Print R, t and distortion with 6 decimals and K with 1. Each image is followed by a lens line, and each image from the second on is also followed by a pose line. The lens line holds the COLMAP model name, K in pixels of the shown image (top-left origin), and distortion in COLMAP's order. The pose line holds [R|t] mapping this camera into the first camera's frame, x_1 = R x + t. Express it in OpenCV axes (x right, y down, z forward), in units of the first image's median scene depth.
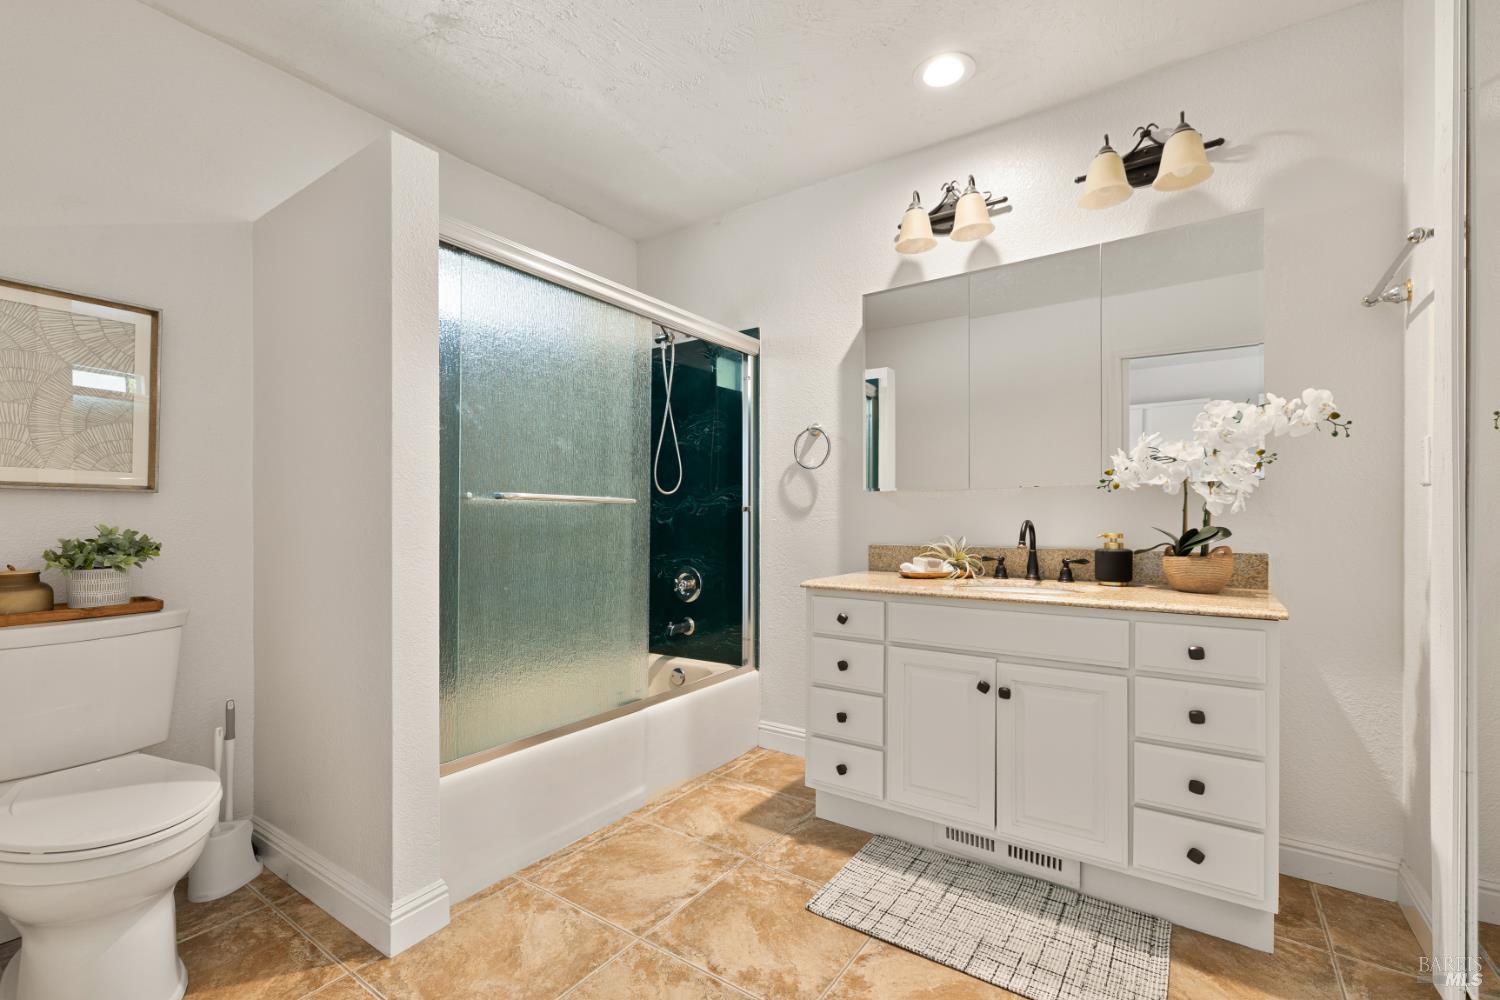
lens RADIAL K [[652.5, 0, 747.0], [0, 652.5, 518.6], [0, 0, 1]] dist [0.000036, -0.000053]
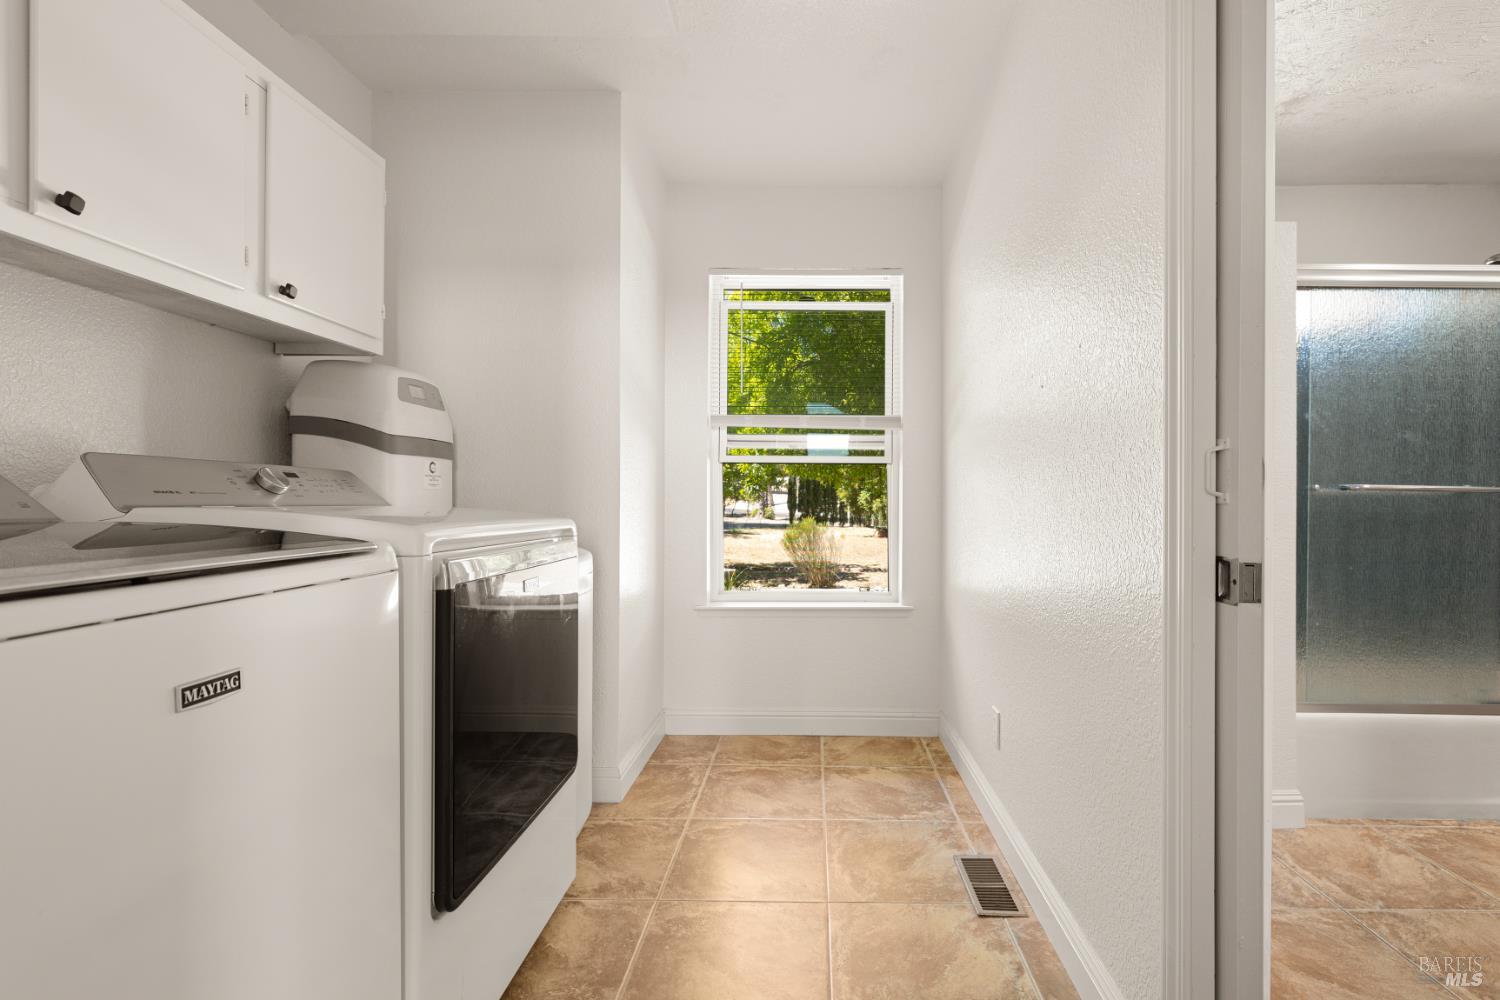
lens RADIAL K [[679.0, 0, 833.5], [0, 679.0, 497.1], [0, 0, 1]] dist [0.002084, -0.000075]
pose [[0.594460, -0.000644, -0.804125, 0.052338], [-0.008585, 0.999938, -0.007147, -0.001118], [0.804079, 0.011153, 0.594418, -0.455140]]
